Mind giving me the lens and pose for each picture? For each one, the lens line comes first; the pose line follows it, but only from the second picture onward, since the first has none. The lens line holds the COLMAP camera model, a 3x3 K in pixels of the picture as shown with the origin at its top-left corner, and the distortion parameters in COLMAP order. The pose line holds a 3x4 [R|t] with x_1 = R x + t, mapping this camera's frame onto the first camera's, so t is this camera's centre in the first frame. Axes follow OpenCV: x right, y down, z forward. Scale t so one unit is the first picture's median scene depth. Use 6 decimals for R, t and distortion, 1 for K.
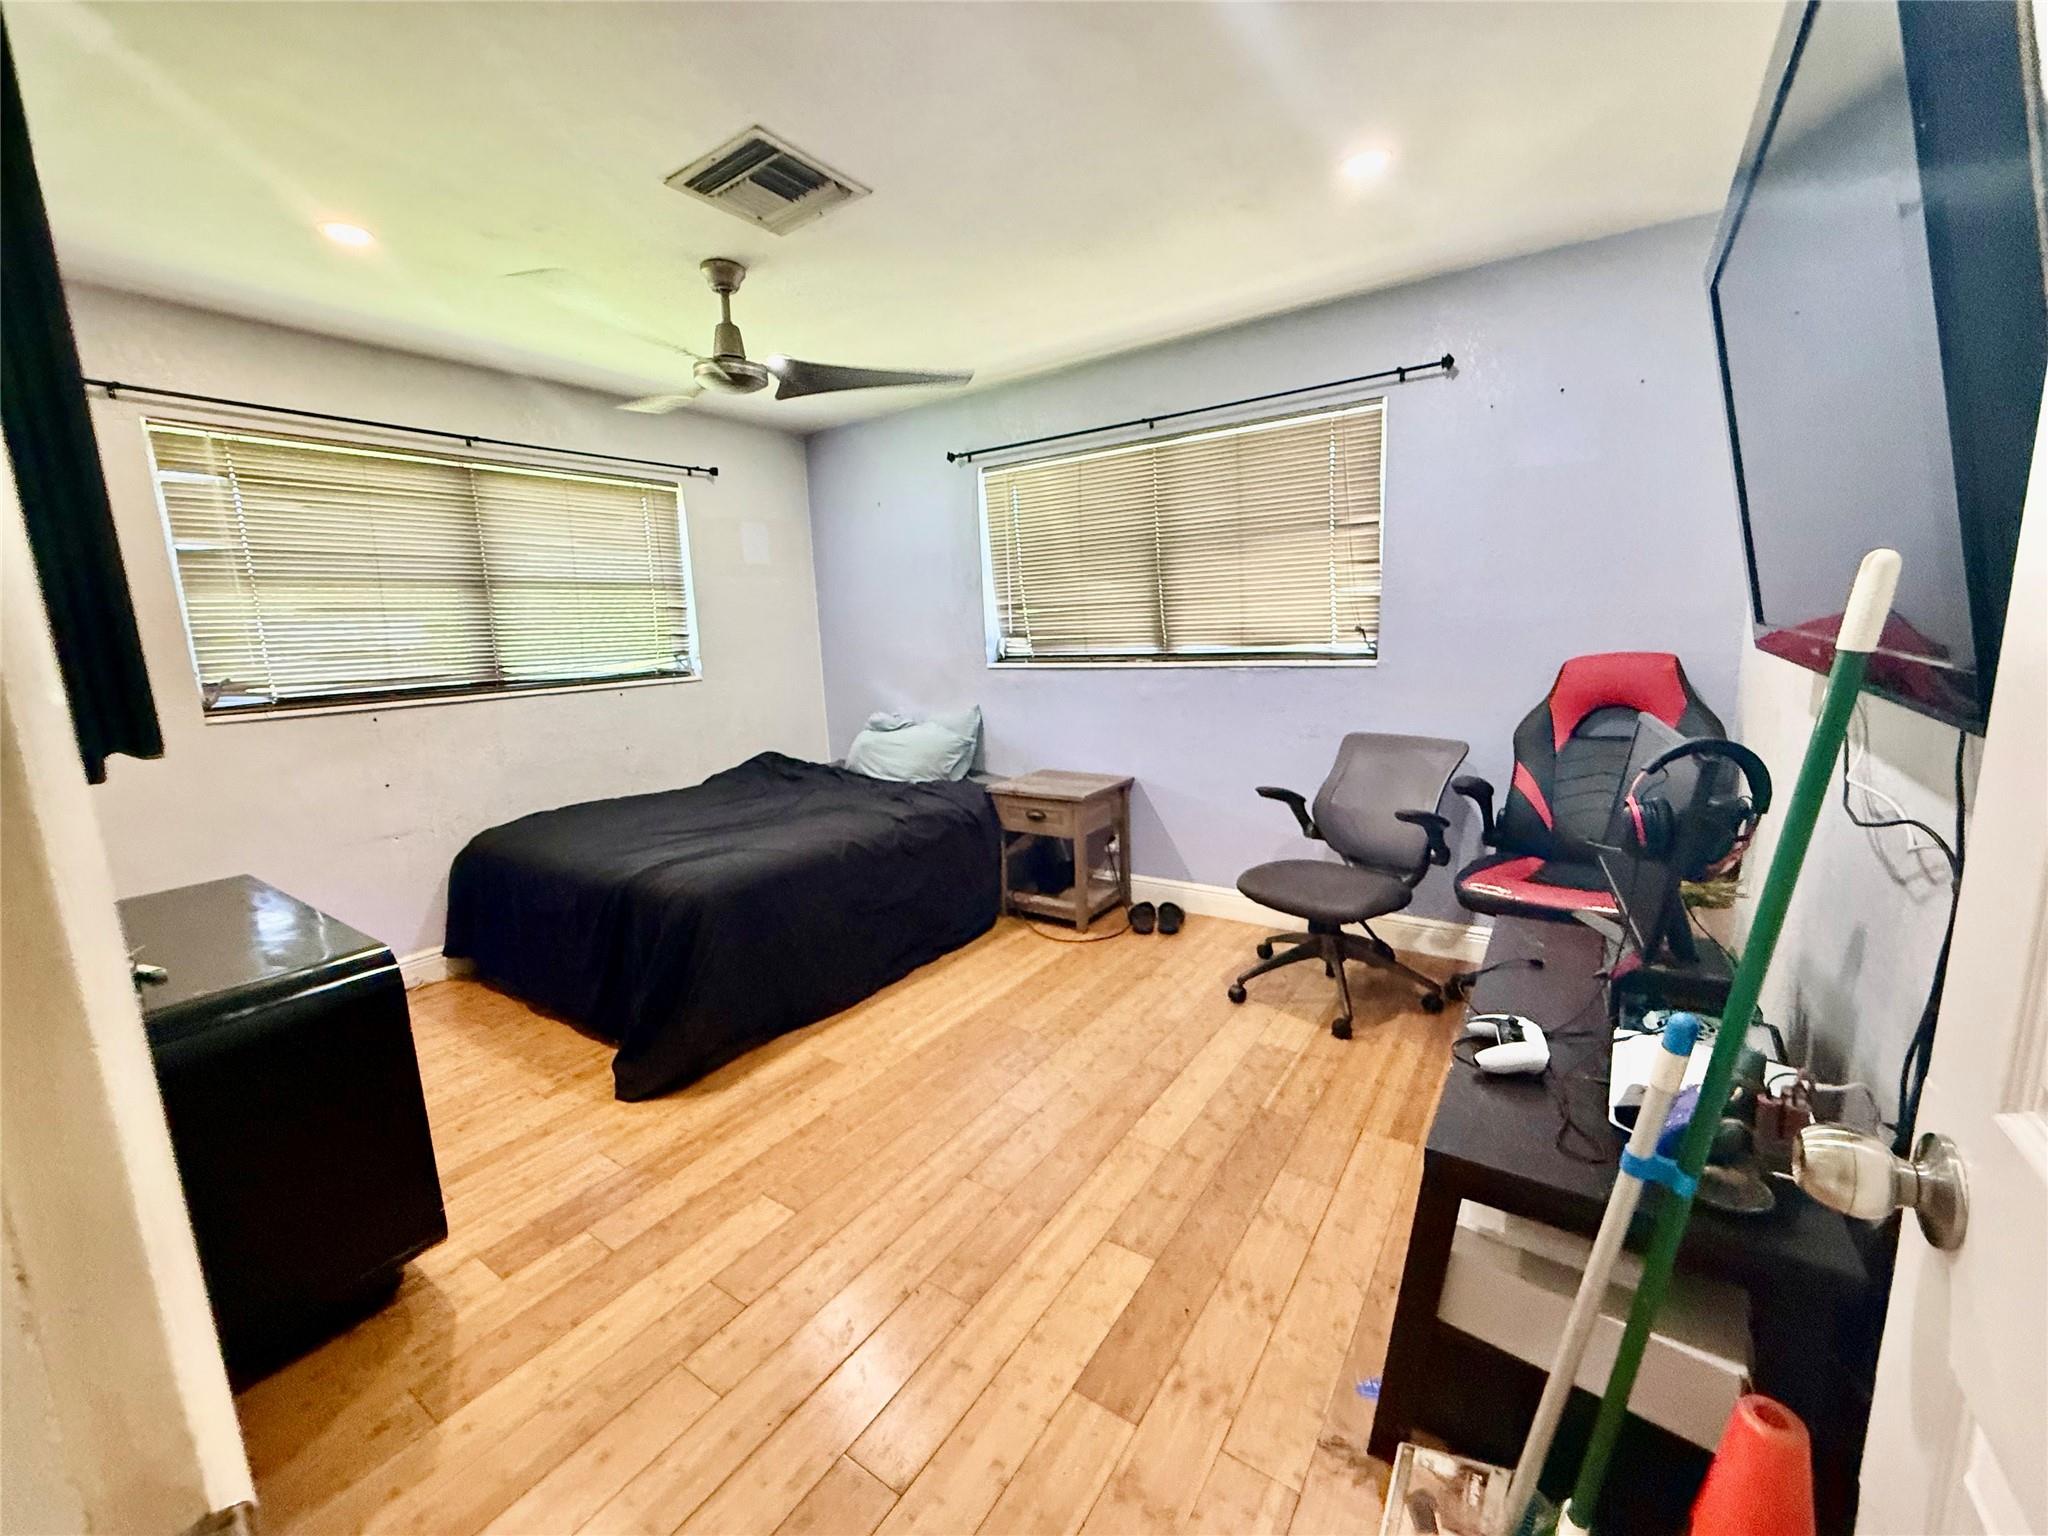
lens RADIAL K [[817.8, 0, 1025.7], [0, 817.8, 765.0], [0, 0, 1]] dist [0.000240, -0.000094]
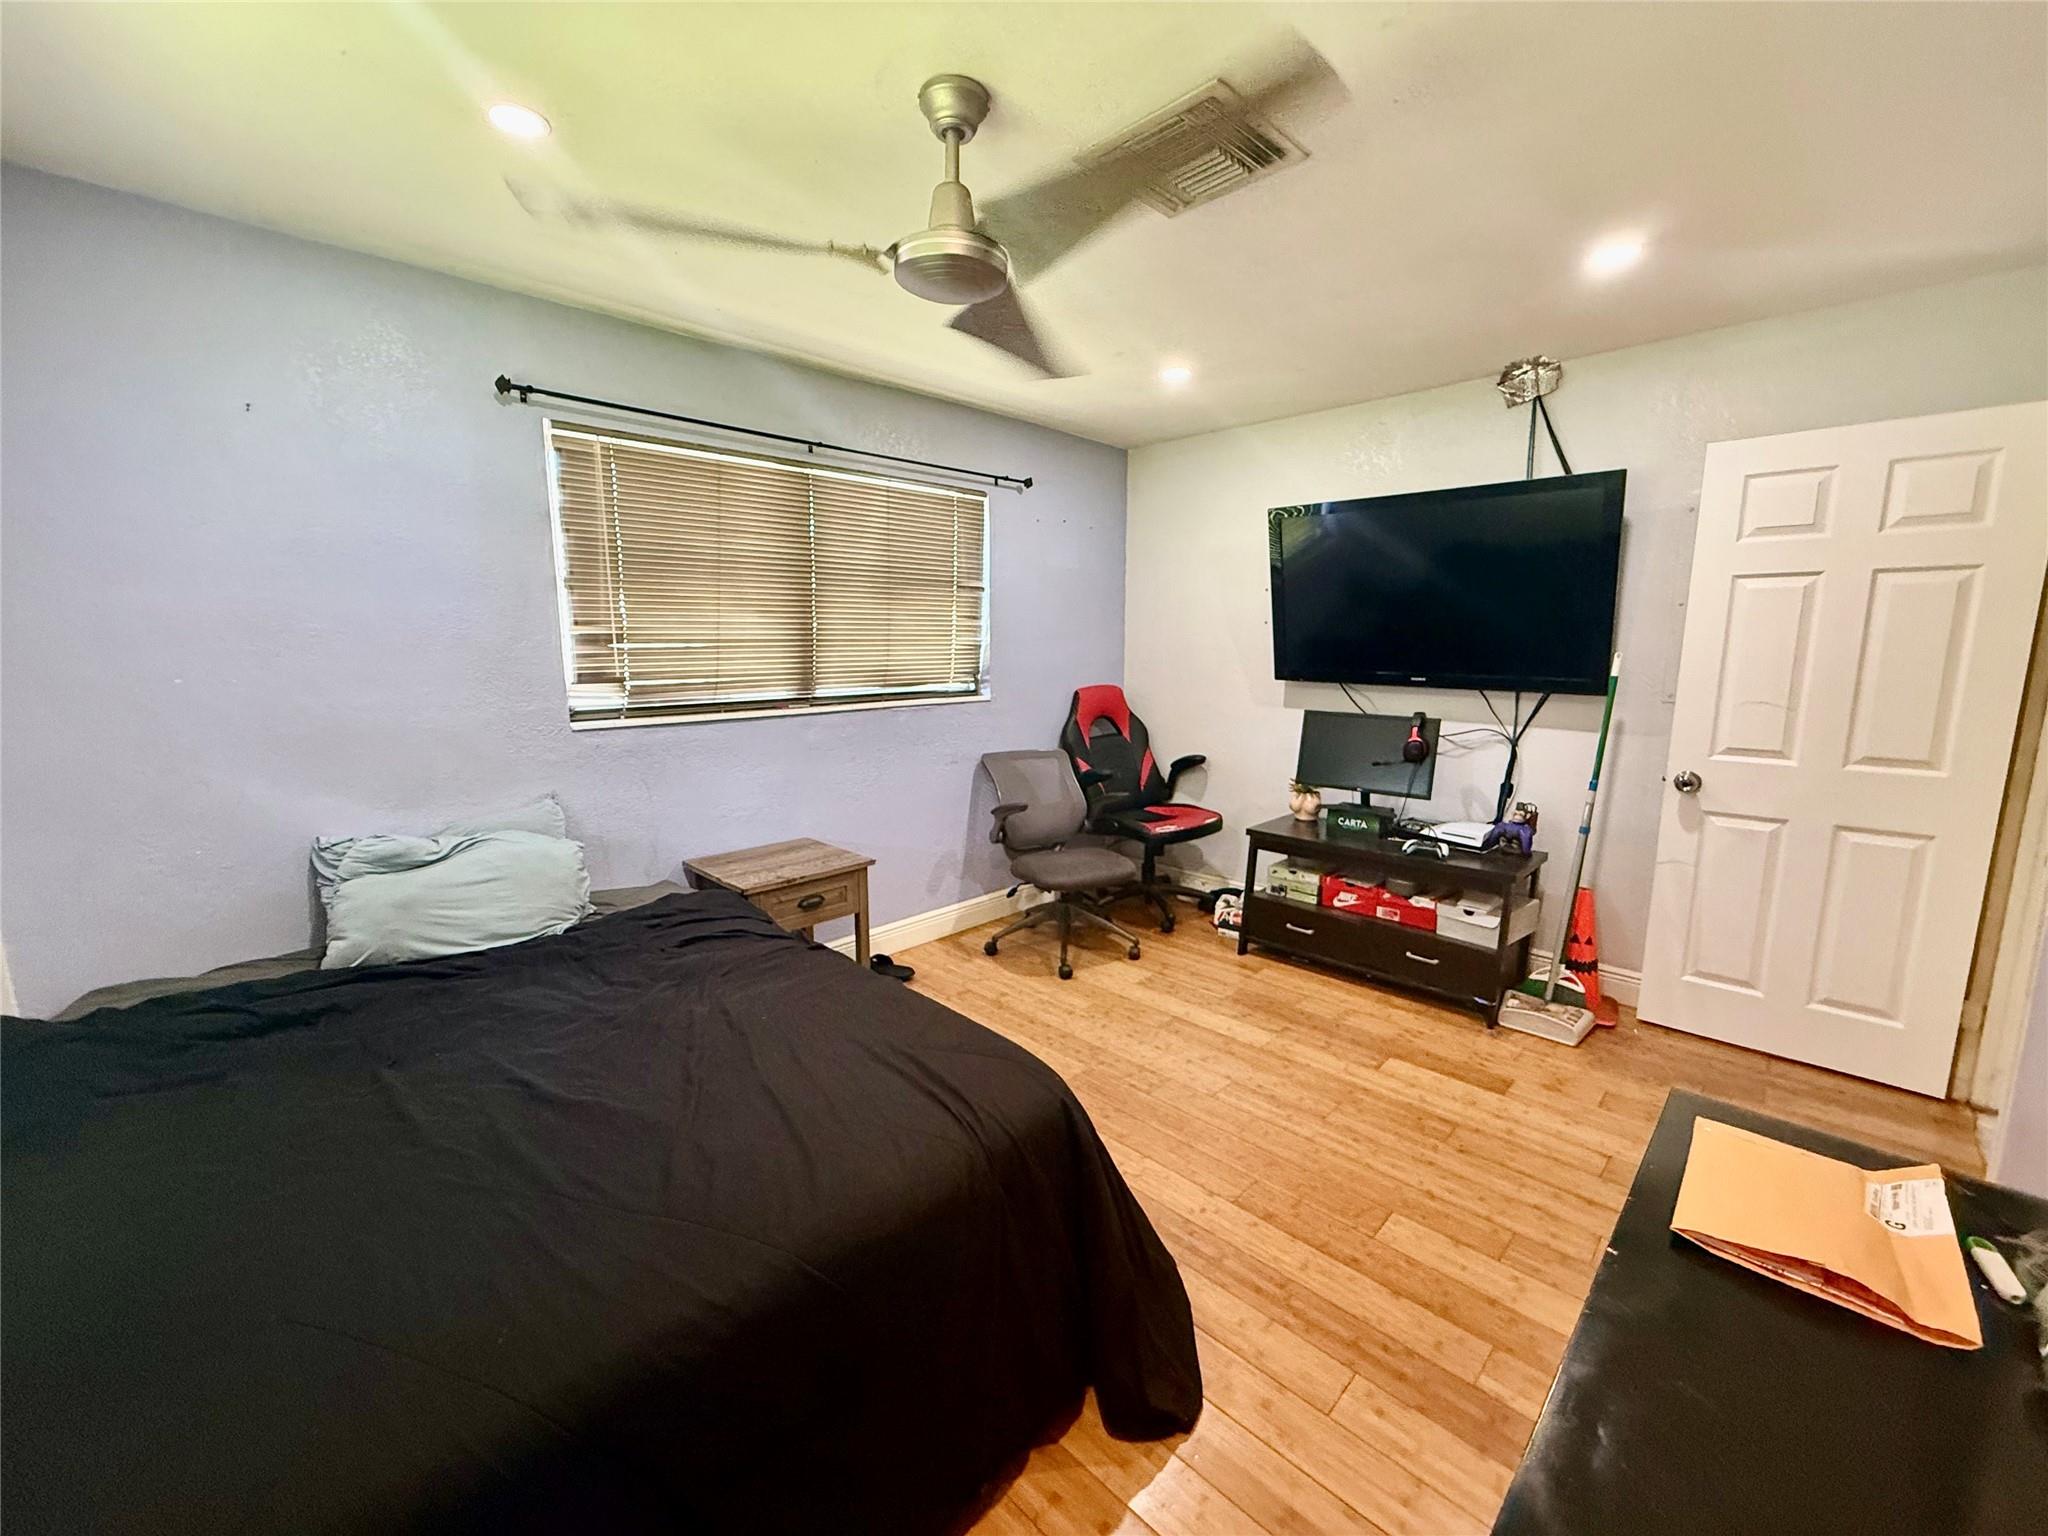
lens RADIAL K [[817.8, 0, 1025.4], [0, 817.8, 766.3], [0, 0, 1]] dist [0.000240, -0.000094]
pose [[0.184470, -0.110809, 0.976572, -0.770148], [0.164279, 0.983122, 0.080520, -0.106647], [-0.969011, 0.145577, 0.199560, 0.669601]]
